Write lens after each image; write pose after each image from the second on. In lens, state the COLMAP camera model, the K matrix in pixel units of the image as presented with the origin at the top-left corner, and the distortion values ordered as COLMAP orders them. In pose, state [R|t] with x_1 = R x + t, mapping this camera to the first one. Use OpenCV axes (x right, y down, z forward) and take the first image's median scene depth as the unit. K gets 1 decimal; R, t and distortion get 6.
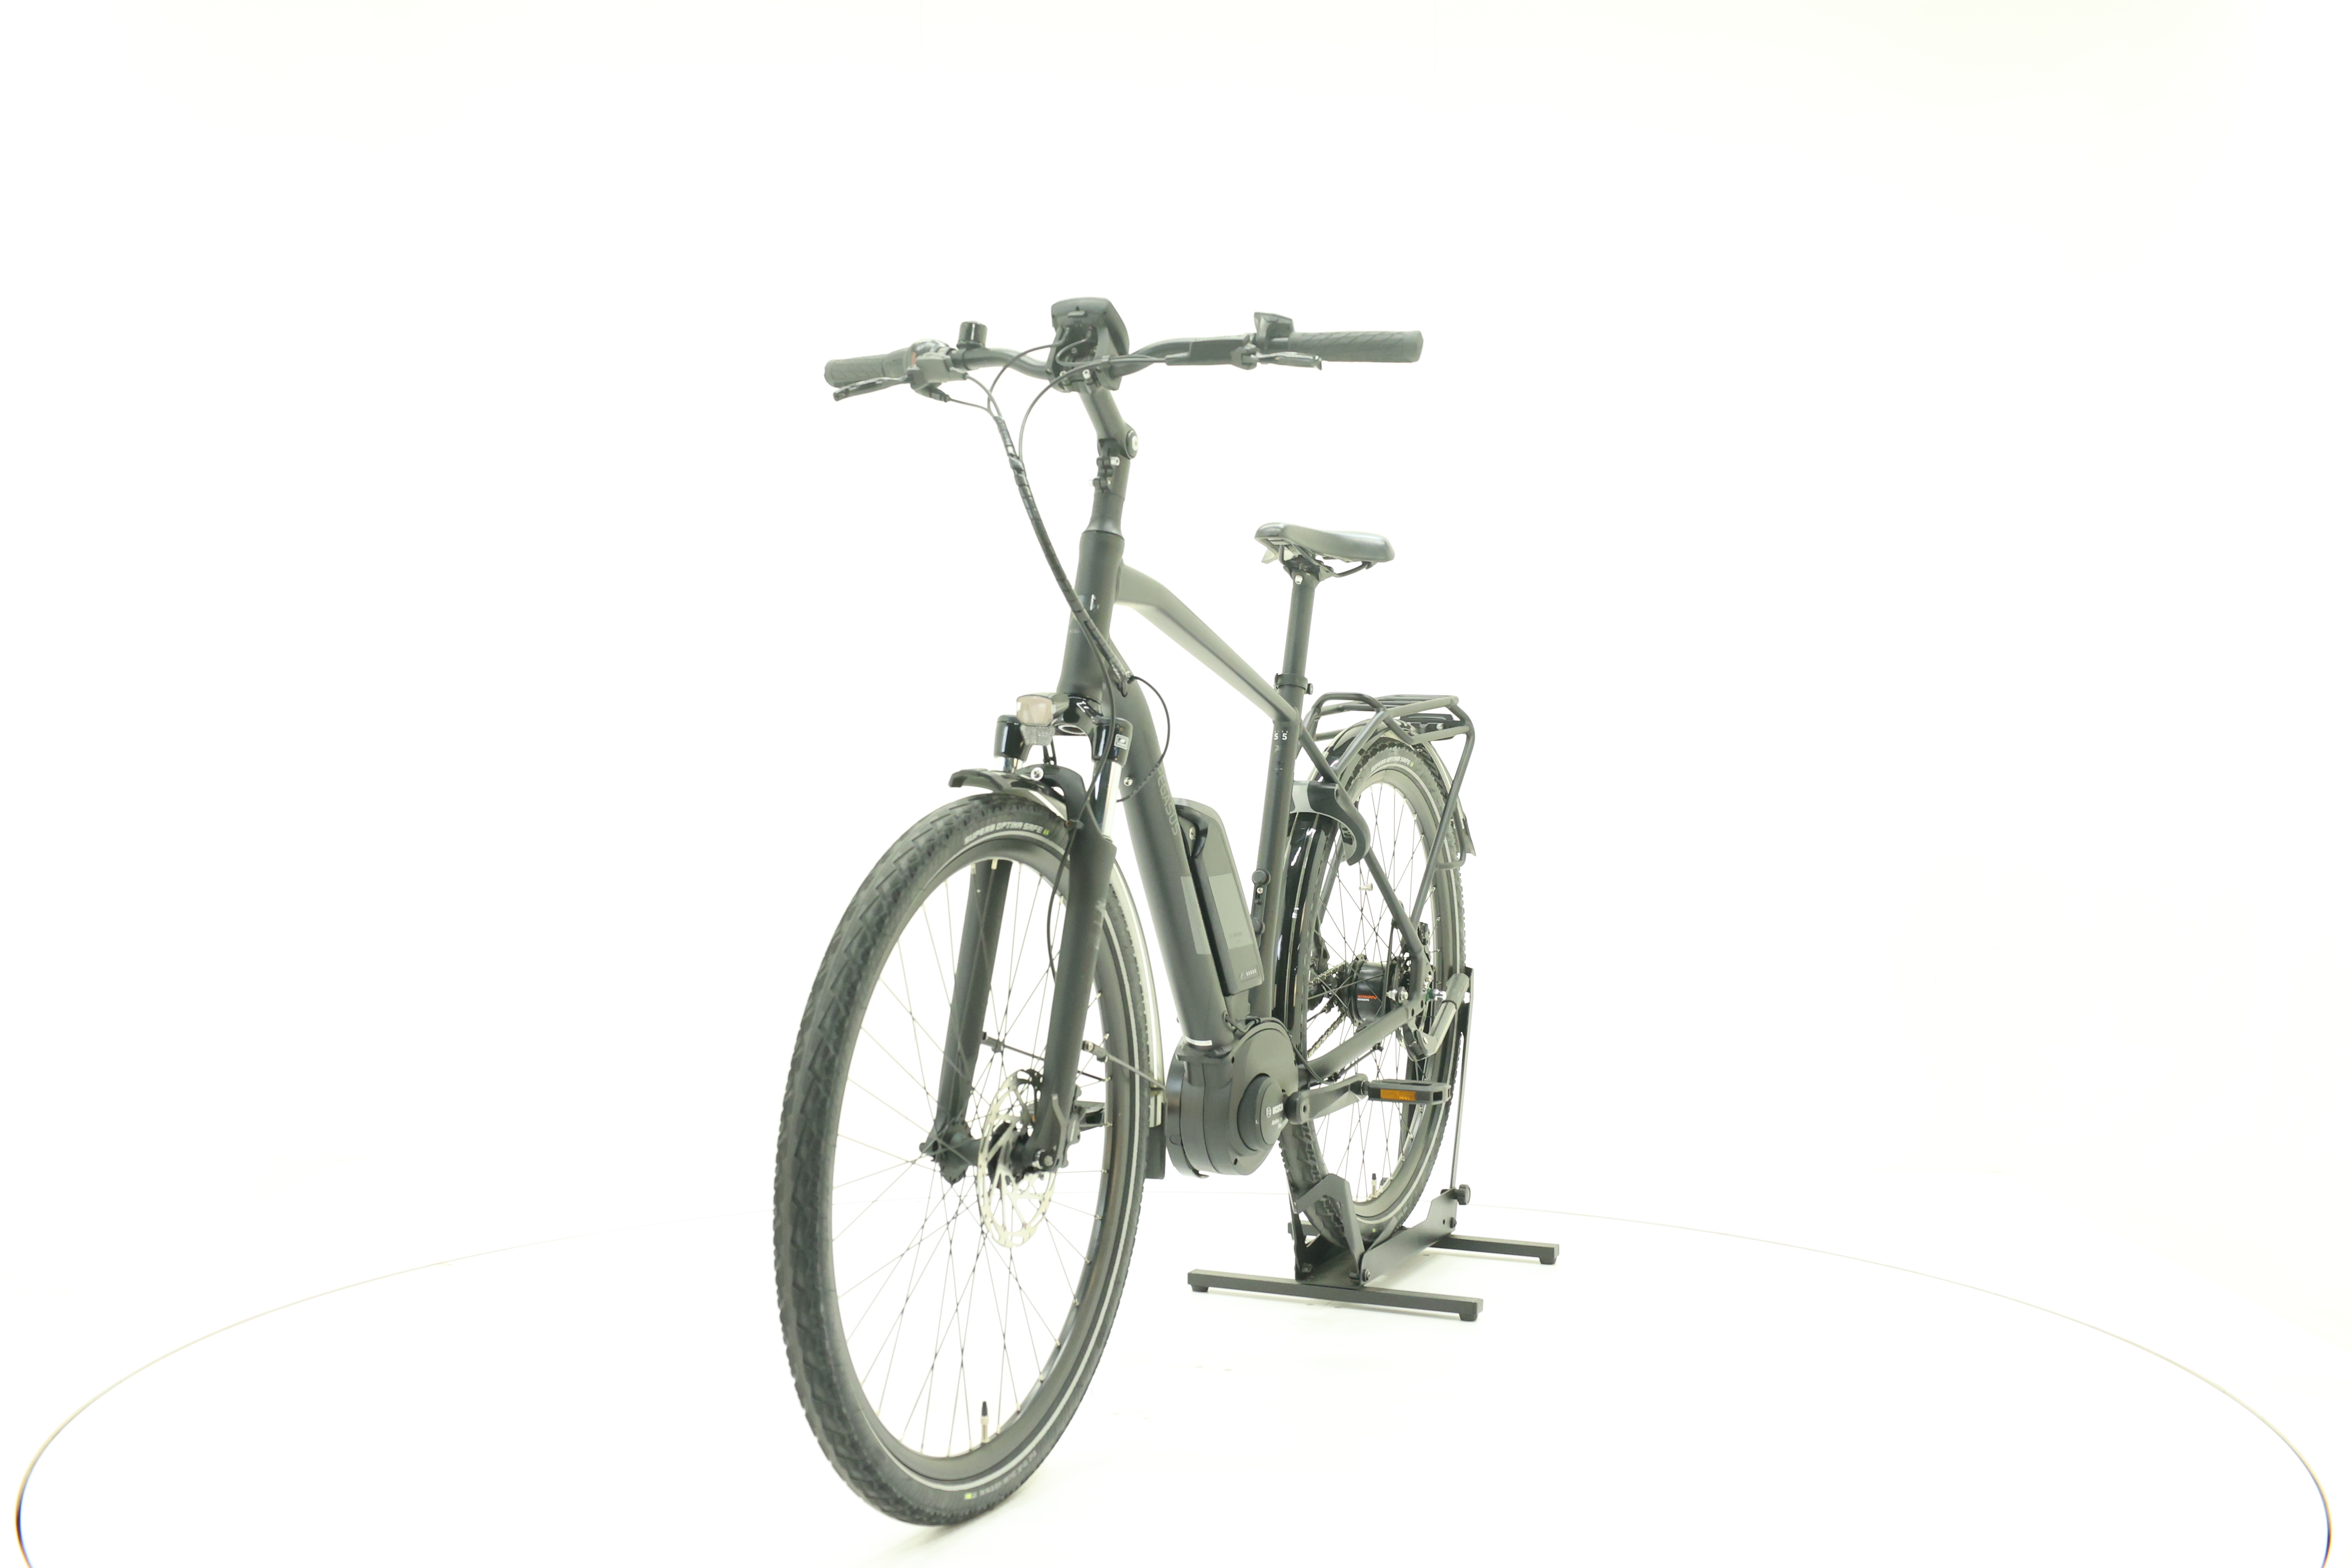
lens RADIAL K [[2499.6, 0, 1179.1], [0, 2499.6, 778.7], [0, 0, 1]] dist [-0.015913, 0.000000]
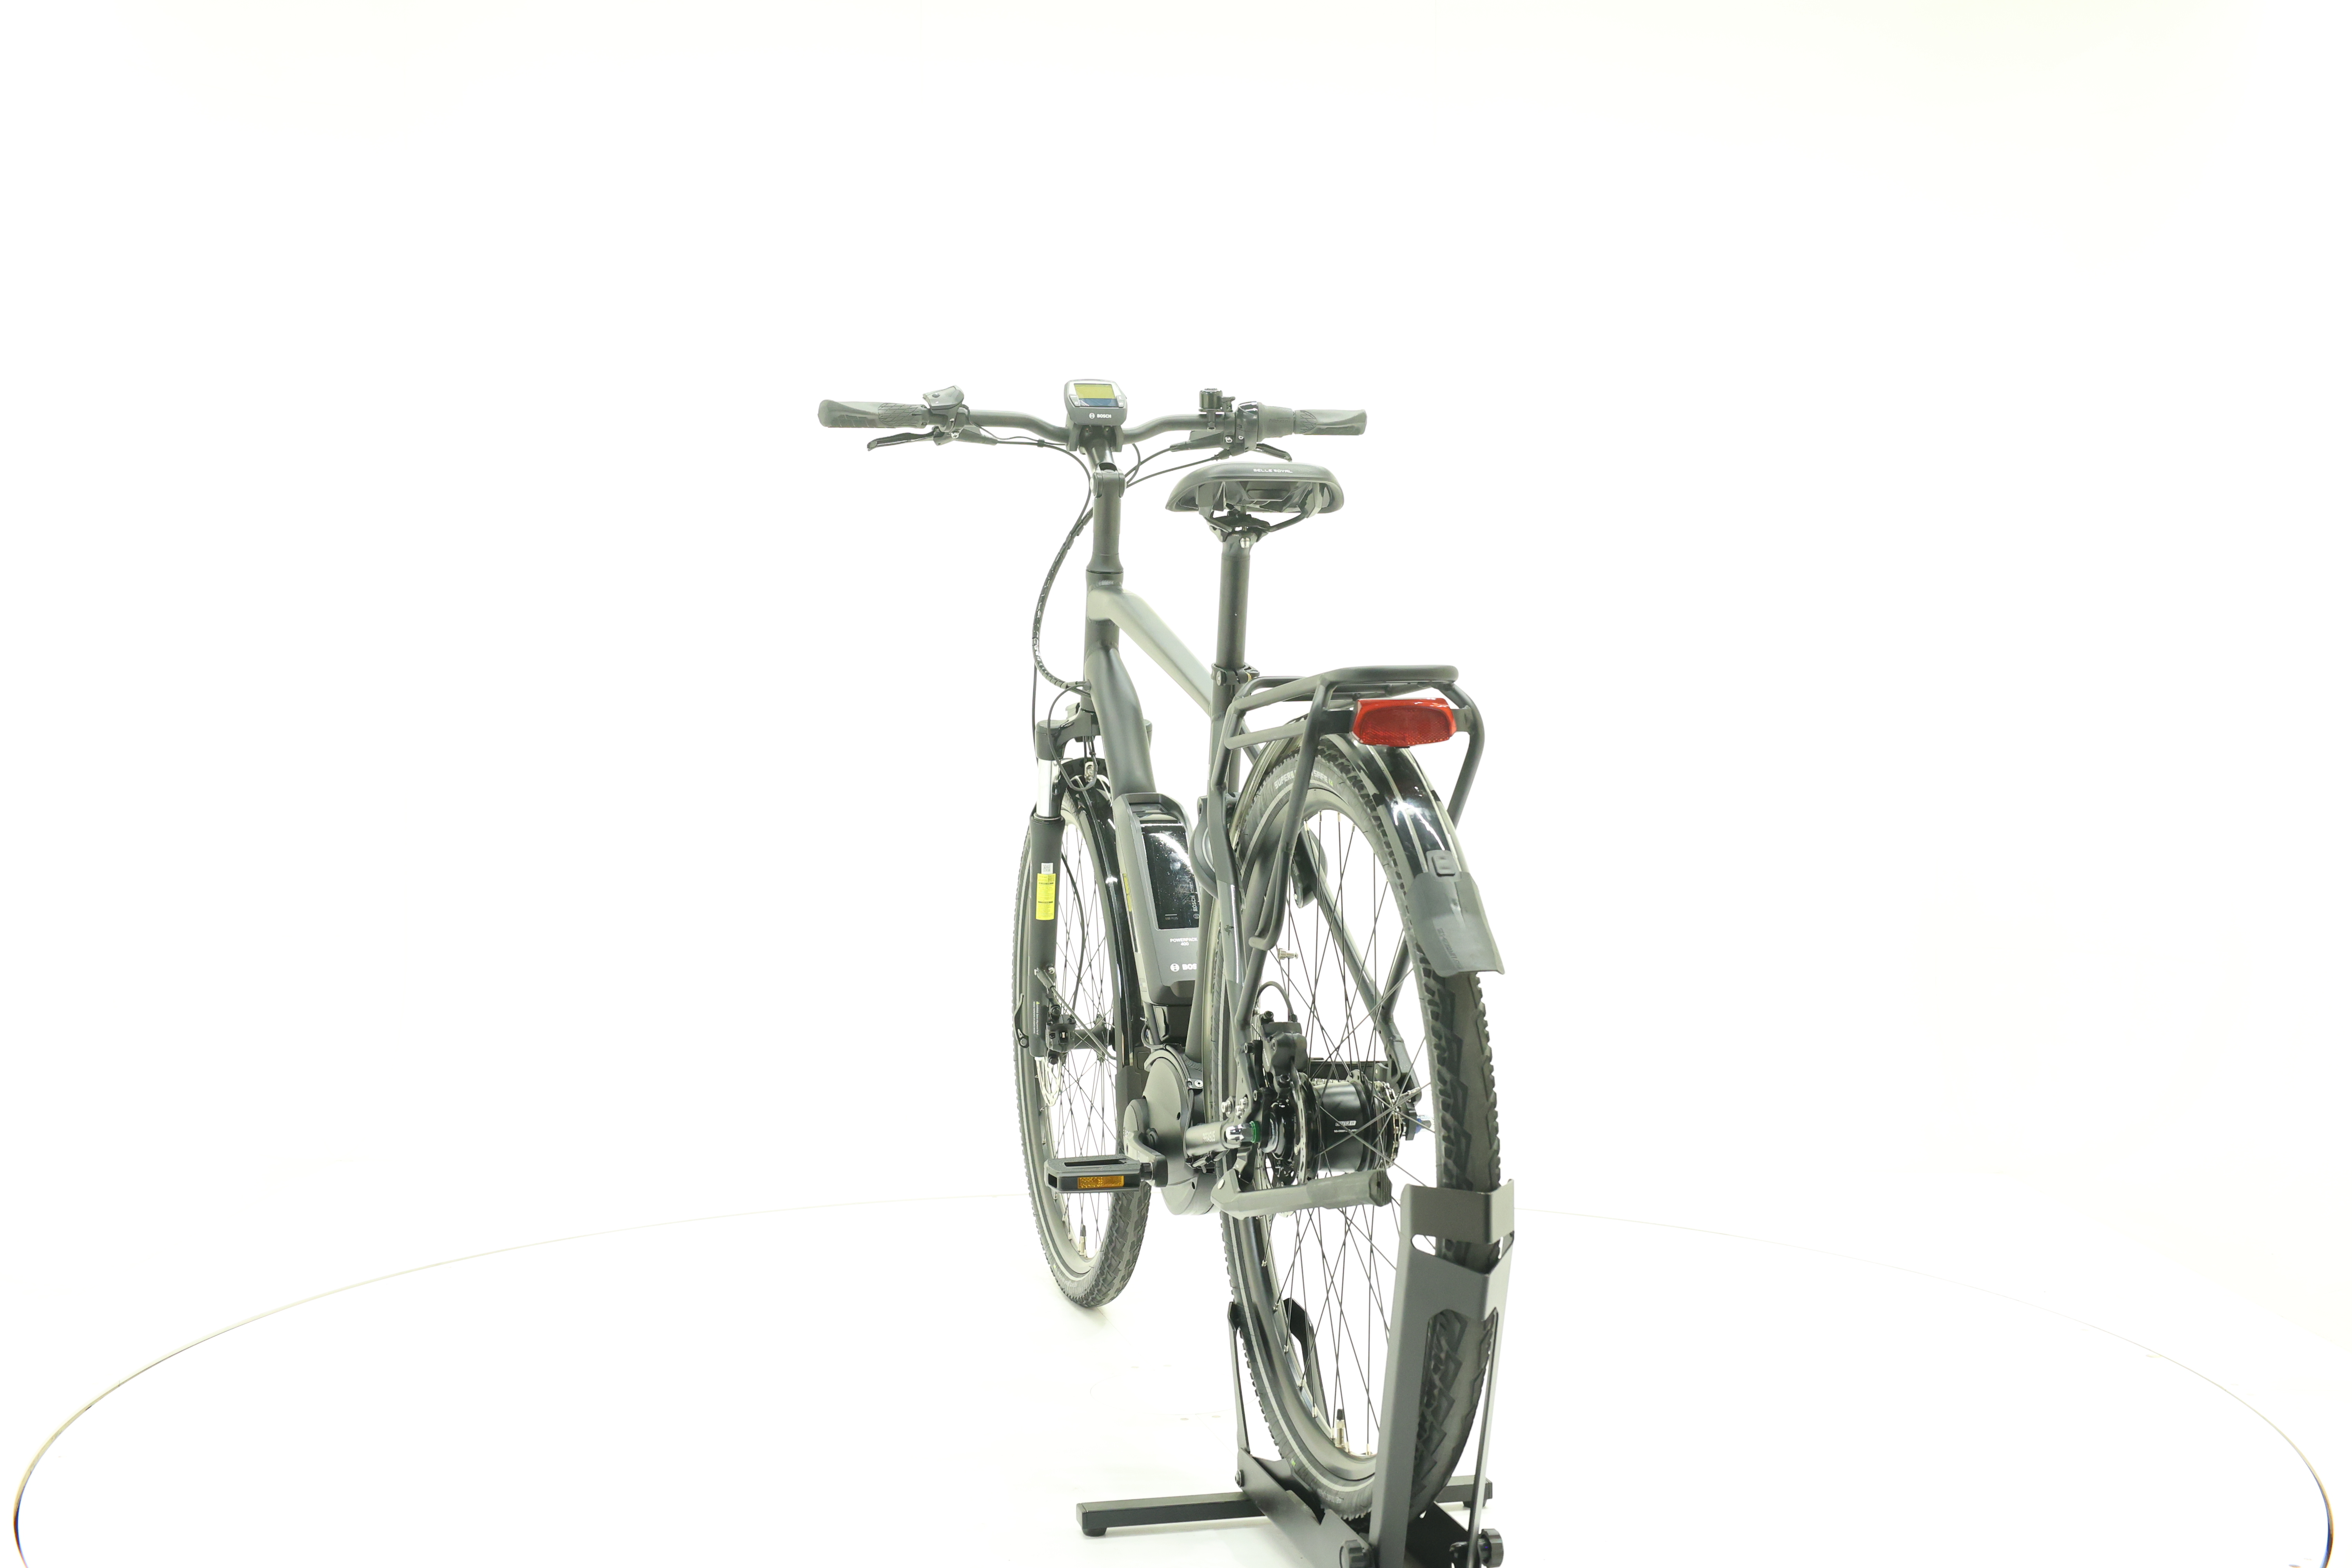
lens RADIAL K [[2499.6, 0, 1173.0], [0, 2499.6, 789.5], [0, 0, 1]] dist [-0.015913, 0.000000]
pose [[-0.783095, 0.006614, -0.621867, 0.675065], [-0.019081, 0.999217, 0.034656, -0.032967], [0.621610, 0.039004, -0.782355, 1.931664]]
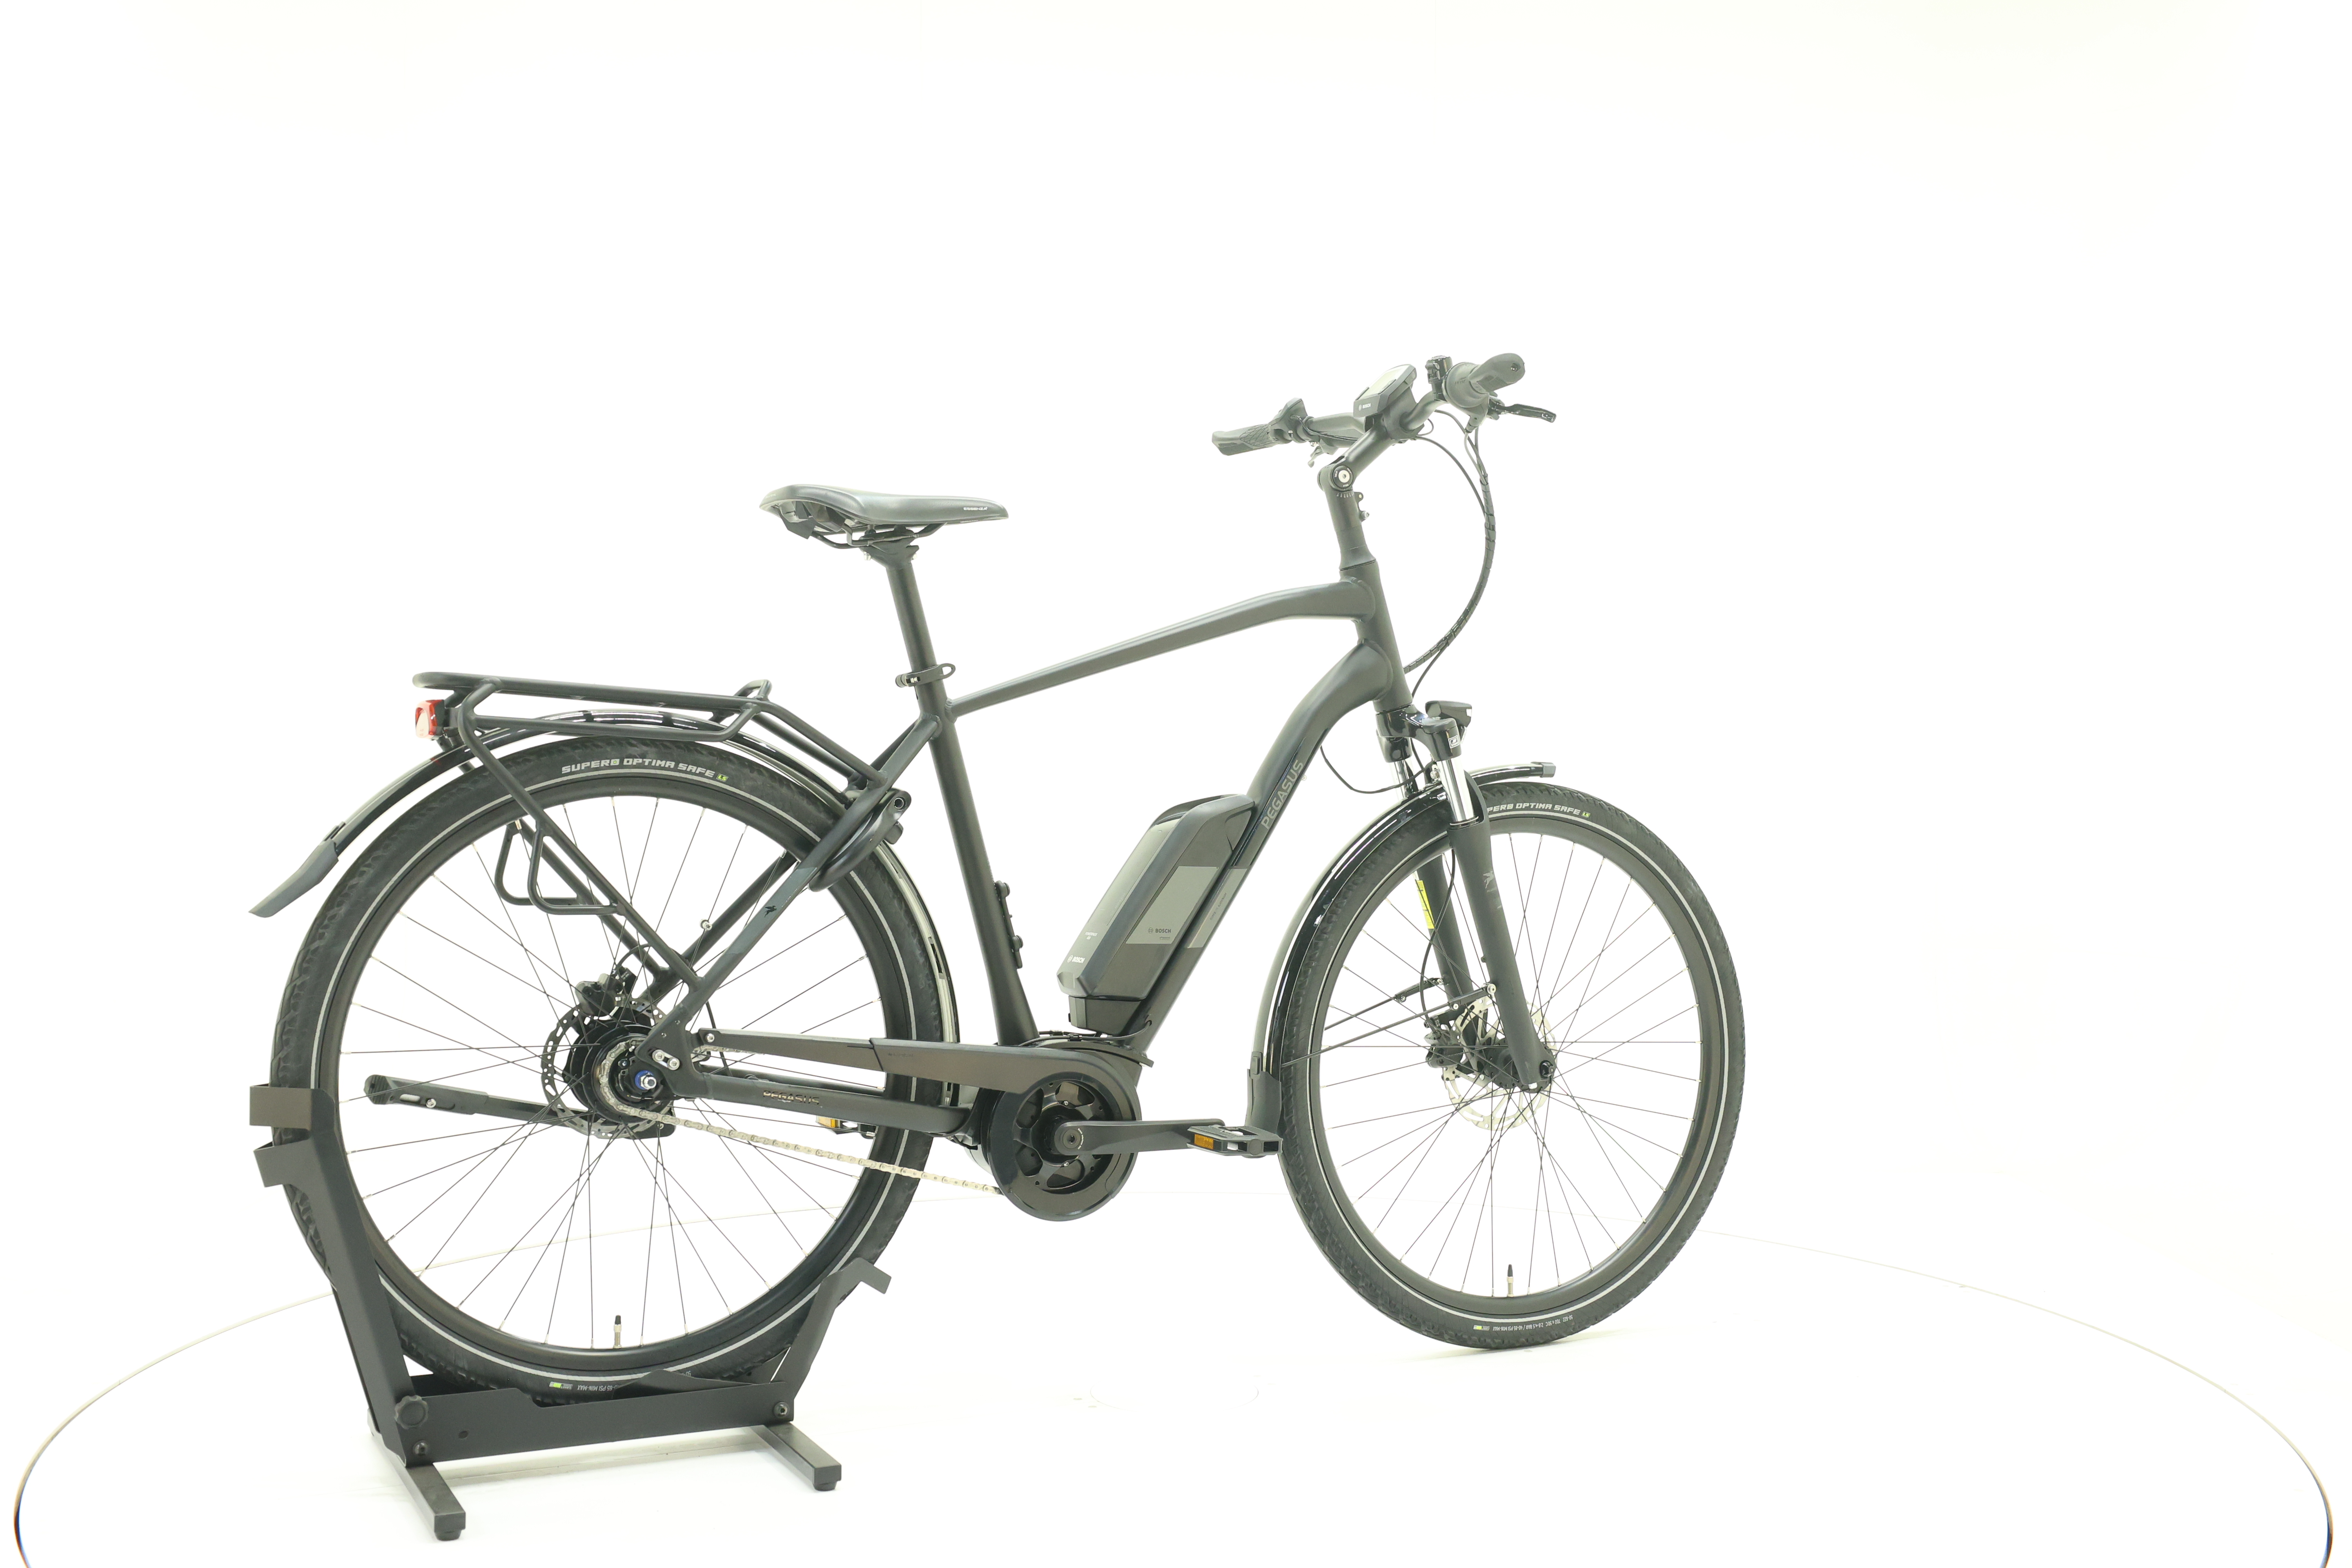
lens RADIAL K [[2499.6, 0, 1170.3], [0, 2499.6, 775.2], [0, 0, 1]] dist [-0.015913, 0.000000]
pose [[-0.773559, -0.017489, 0.633484, -0.685105], [0.005045, 0.999417, 0.033753, -0.038149], [-0.633705, 0.029306, -0.773020, 1.924978]]
